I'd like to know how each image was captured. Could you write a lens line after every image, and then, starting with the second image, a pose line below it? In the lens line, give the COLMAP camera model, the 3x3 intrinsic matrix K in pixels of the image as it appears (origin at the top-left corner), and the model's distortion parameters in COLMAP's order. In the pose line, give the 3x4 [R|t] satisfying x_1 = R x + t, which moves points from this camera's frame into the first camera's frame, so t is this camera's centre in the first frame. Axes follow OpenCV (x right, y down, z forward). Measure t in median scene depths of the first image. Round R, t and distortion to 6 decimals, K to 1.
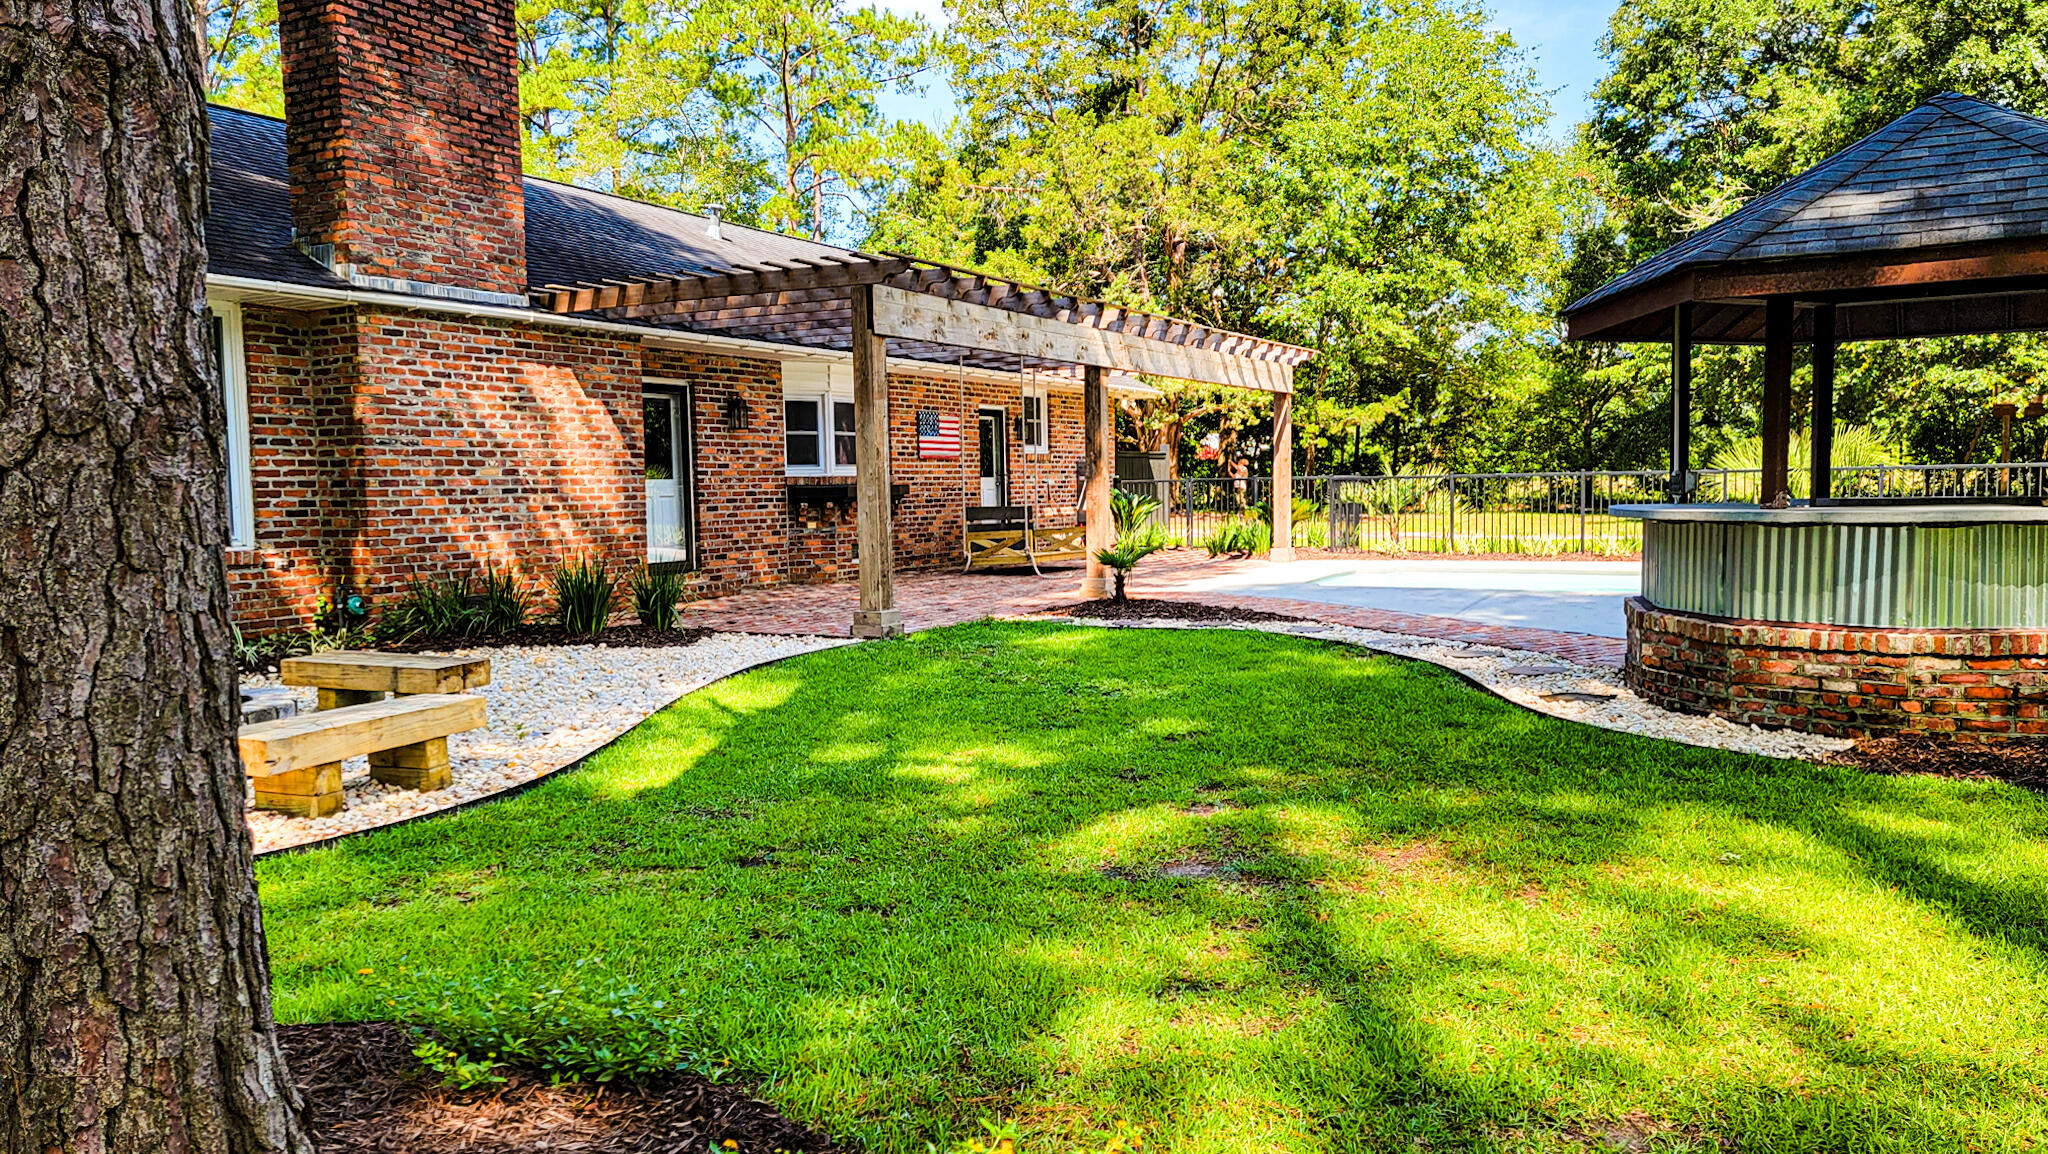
lens RADIAL K [[1356.2, 0, 1024.0], [0, 1356.2, 577.0], [0, 0, 1]] dist [0.032792, -0.001602]
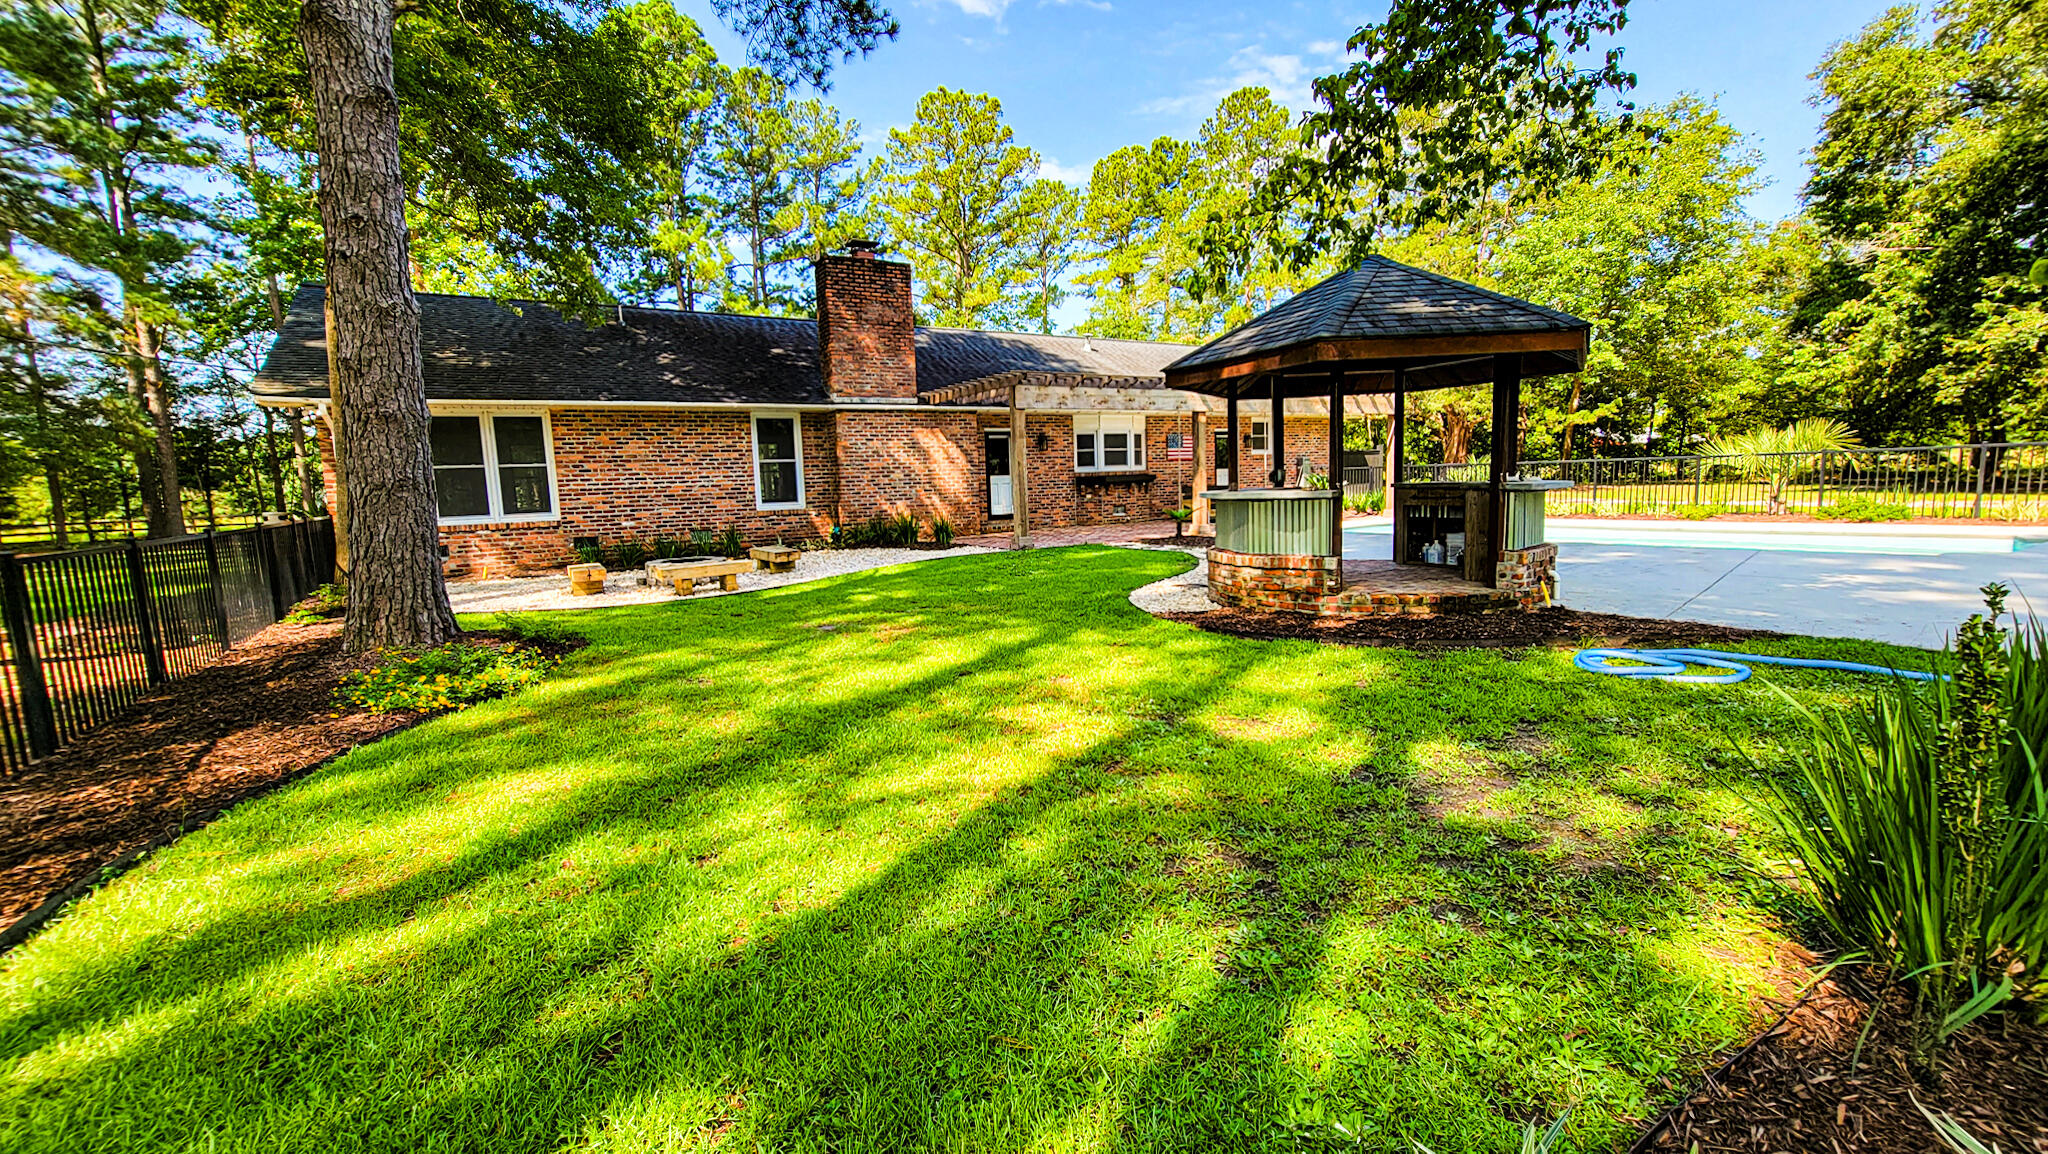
lens RADIAL K [[786.2, 0, 1052.6], [0, 786.2, 578.2], [0, 0, 1]] dist [-0.007157, 0.000107]
pose [[0.870888, 0.047127, -0.489216, 0.474596], [-0.013069, 0.997261, 0.072802, -0.002127], [0.491307, -0.057008, 0.869119, -0.056762]]
